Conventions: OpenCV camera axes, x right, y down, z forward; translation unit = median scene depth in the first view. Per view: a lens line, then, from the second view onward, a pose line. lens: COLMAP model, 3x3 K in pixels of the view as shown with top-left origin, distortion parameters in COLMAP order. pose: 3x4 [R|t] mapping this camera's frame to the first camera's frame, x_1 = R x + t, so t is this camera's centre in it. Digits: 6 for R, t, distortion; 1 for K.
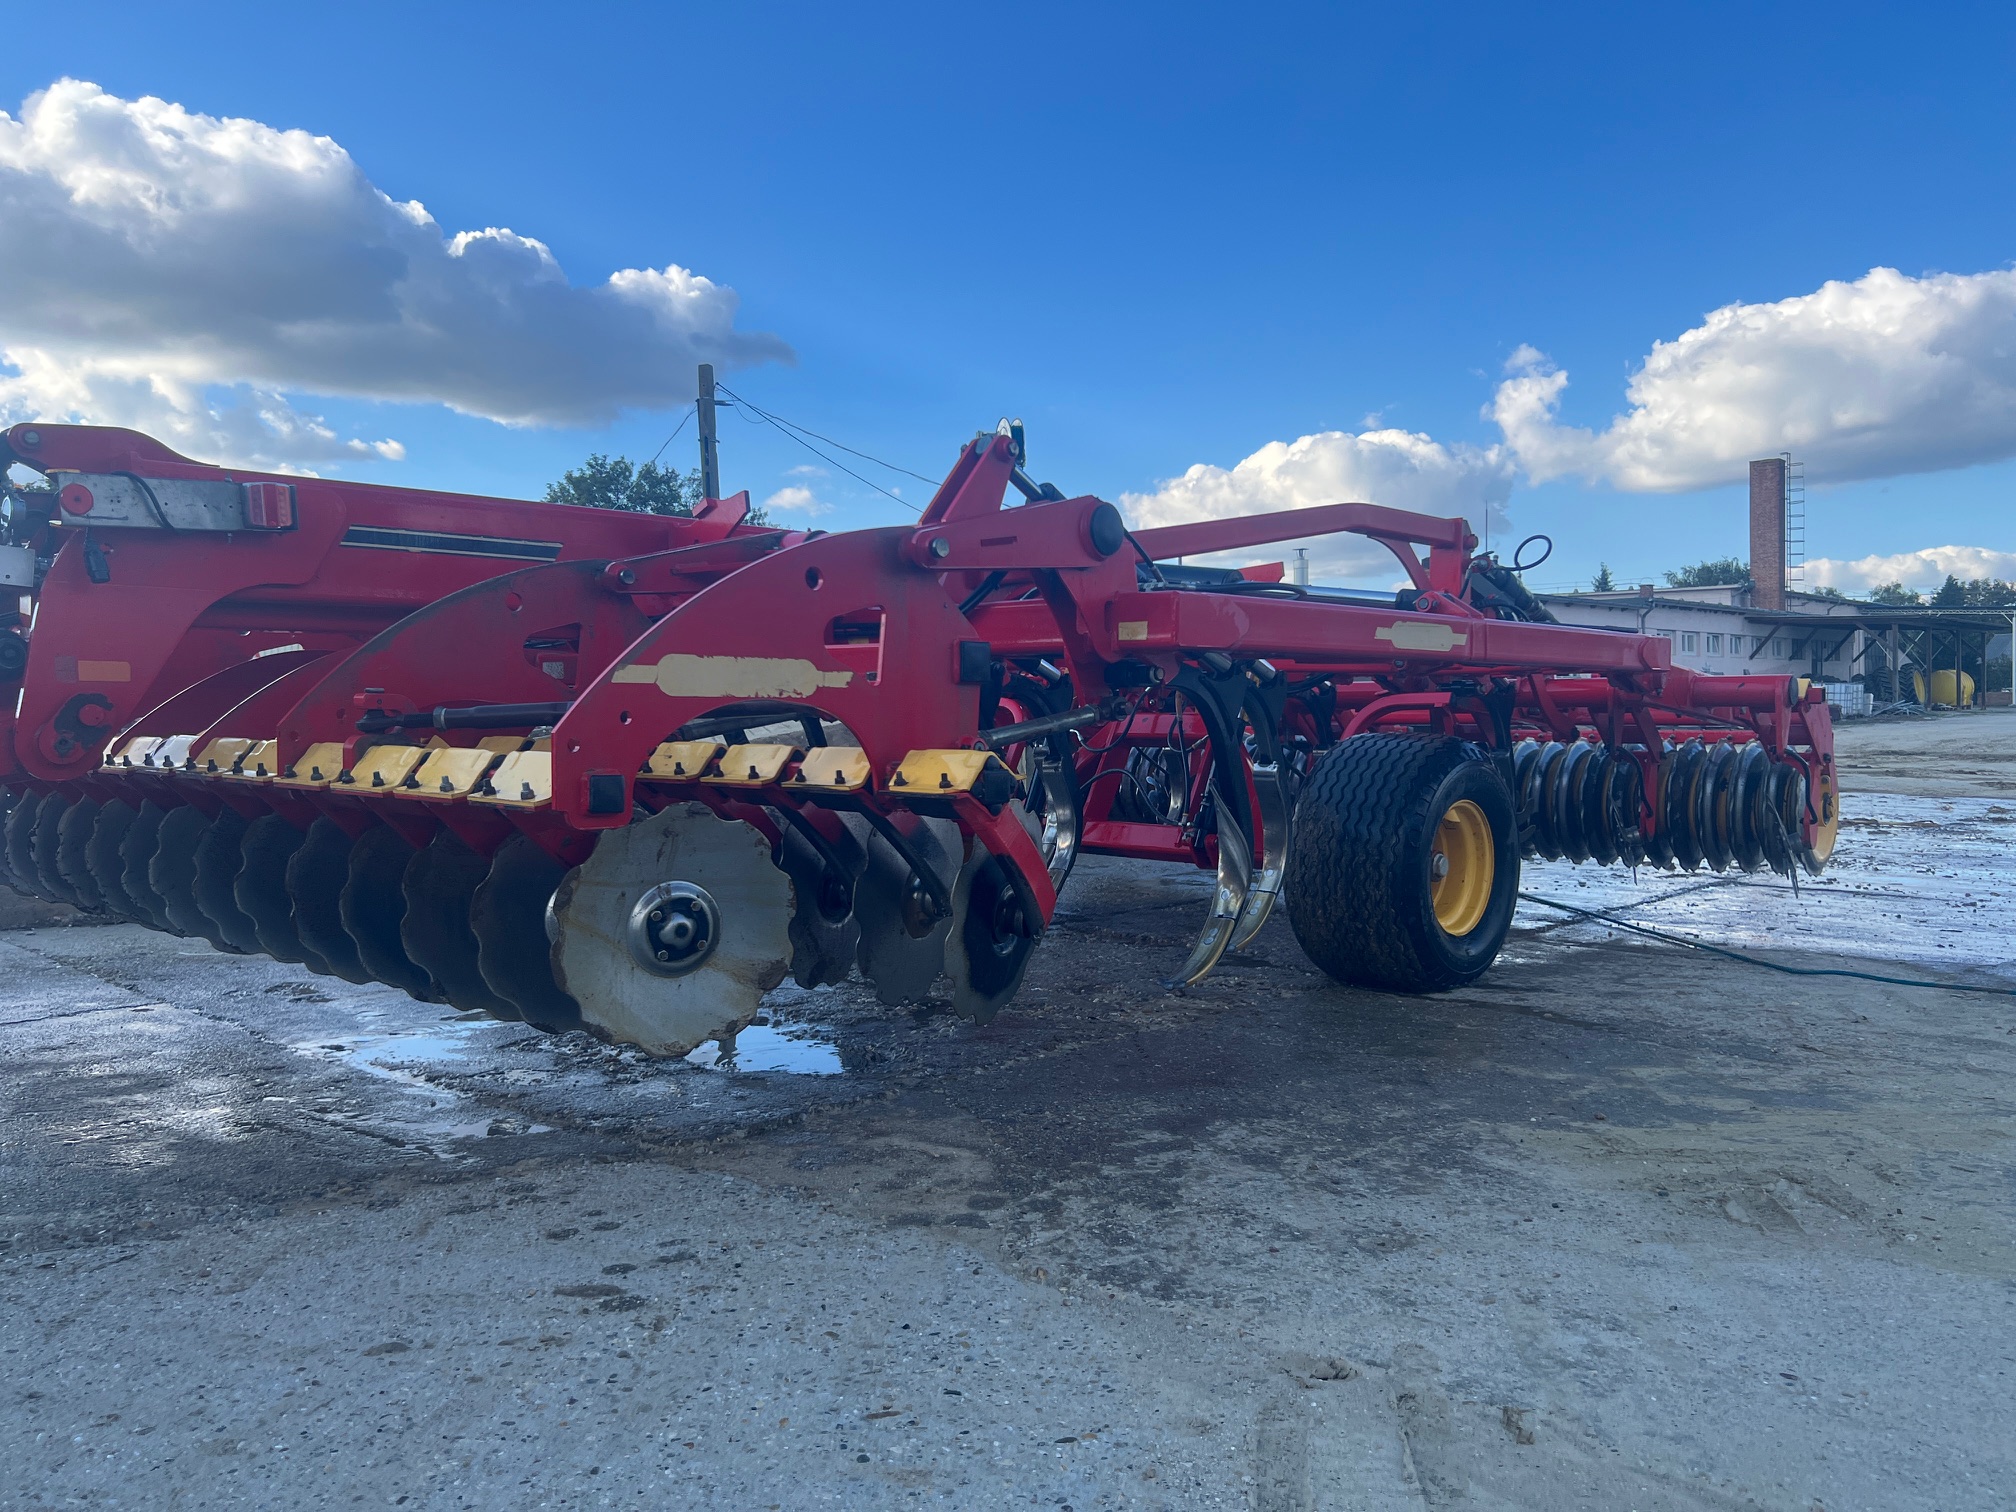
lens RADIAL K [[1474.6, 0, 1071.2], [0, 1474.6, 759.4], [0, 0, 1]] dist [0.041423, -0.042445]
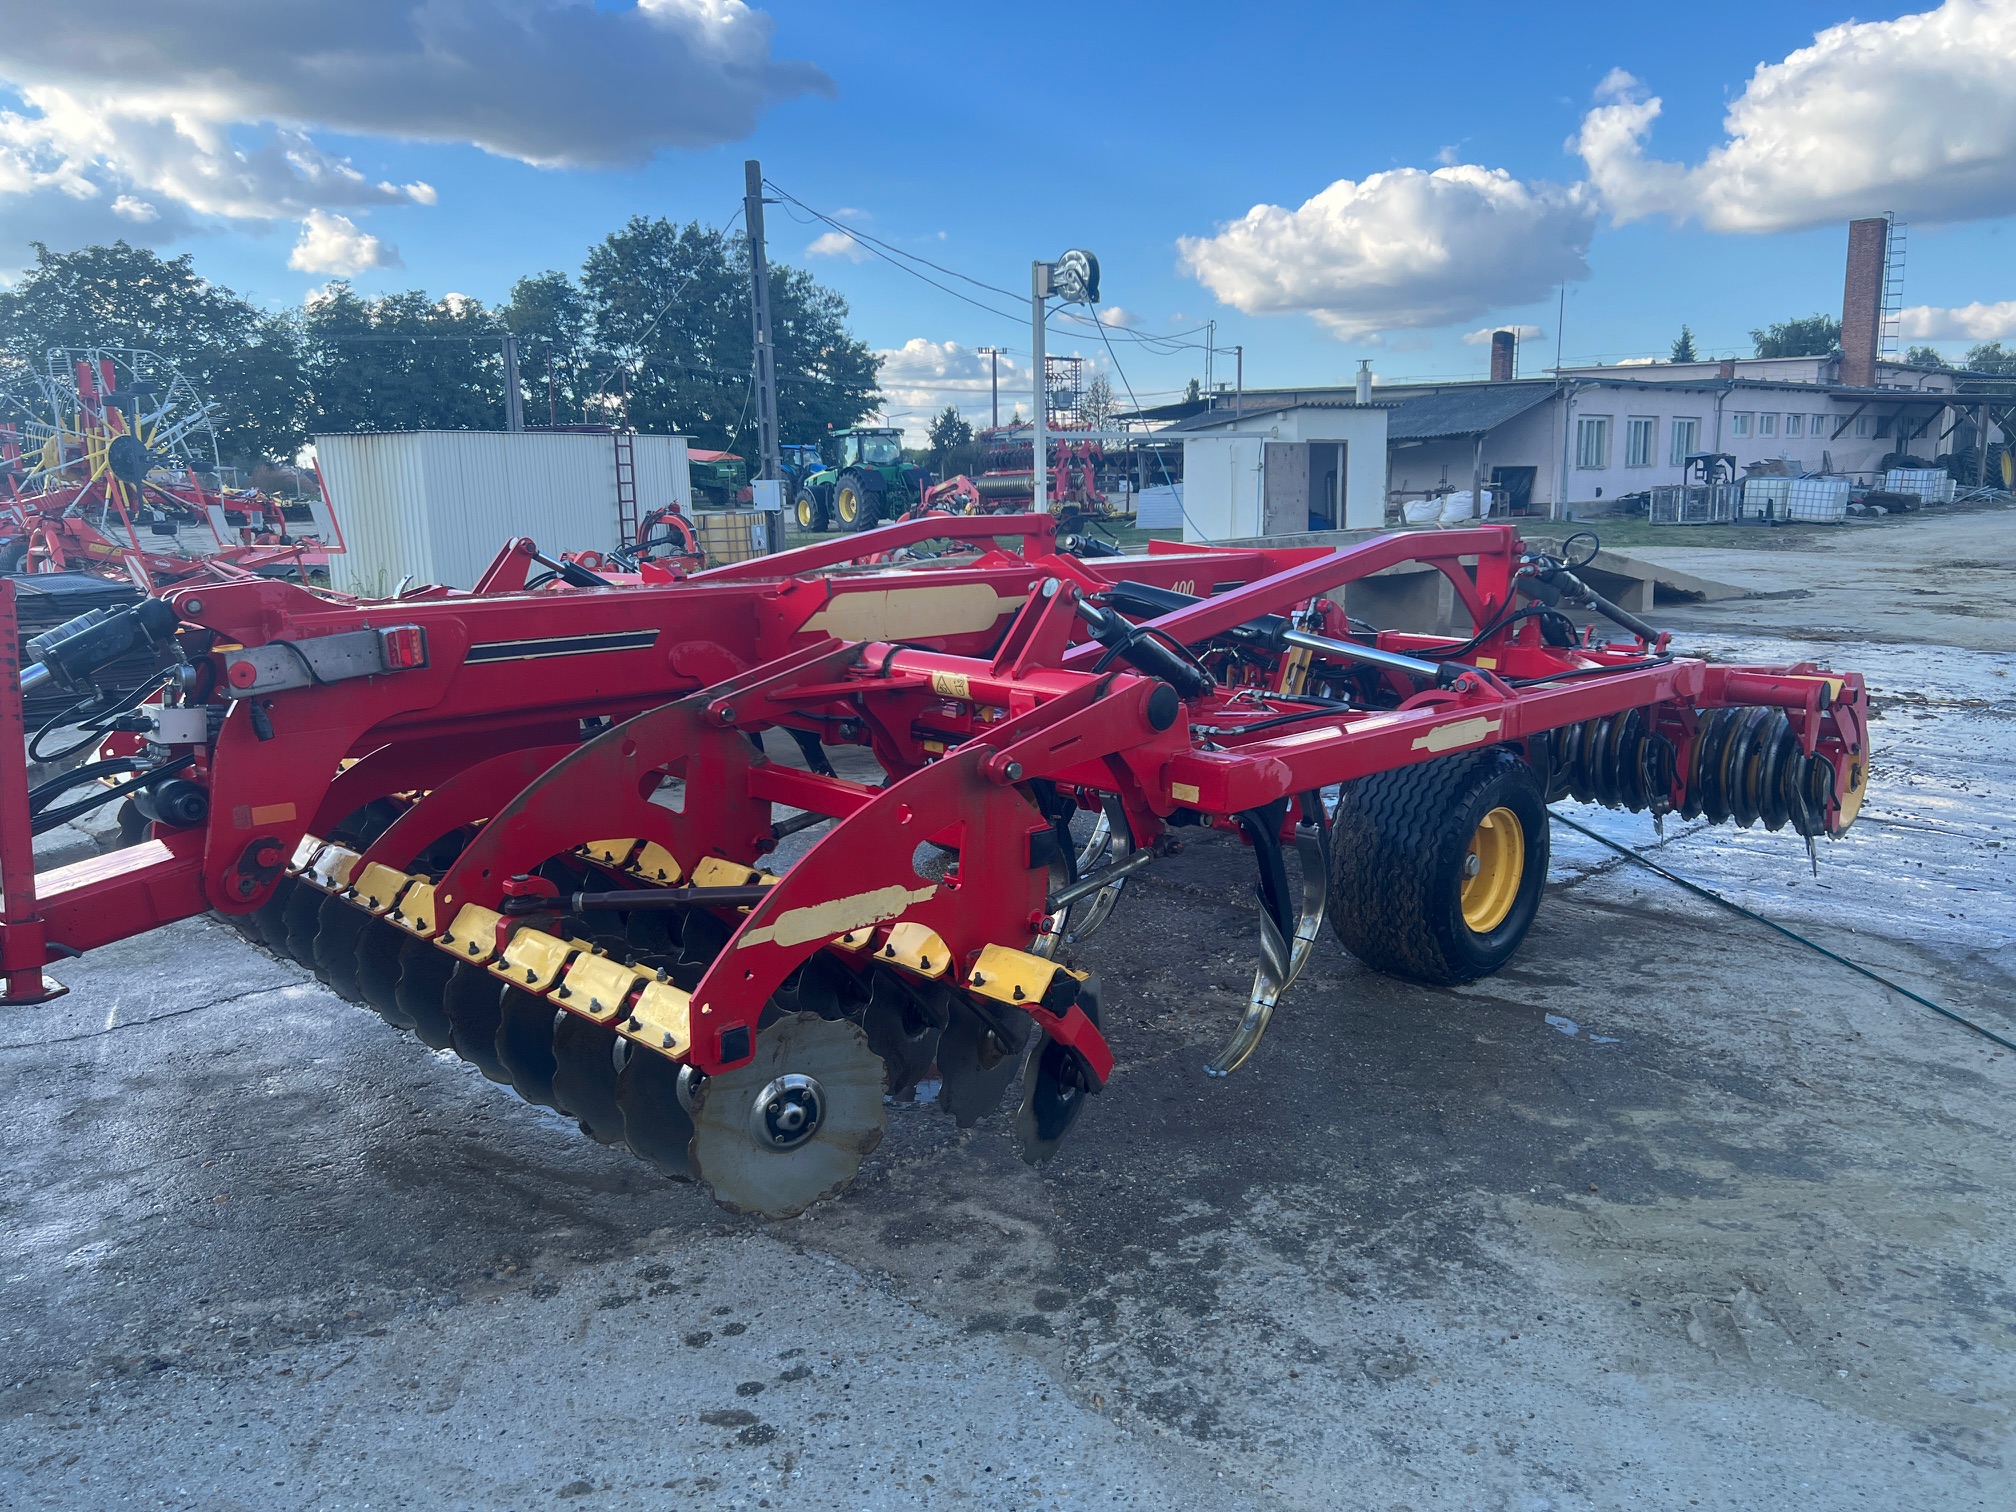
lens RADIAL K [[1474.6, 0, 1071.2], [0, 1474.6, 759.4], [0, 0, 1]] dist [0.041423, -0.042445]
pose [[0.999344, 0.014174, -0.033340, -0.008060], [-0.008968, 0.988431, 0.151406, -0.299317], [0.035101, -0.151008, 0.987909, -0.094397]]
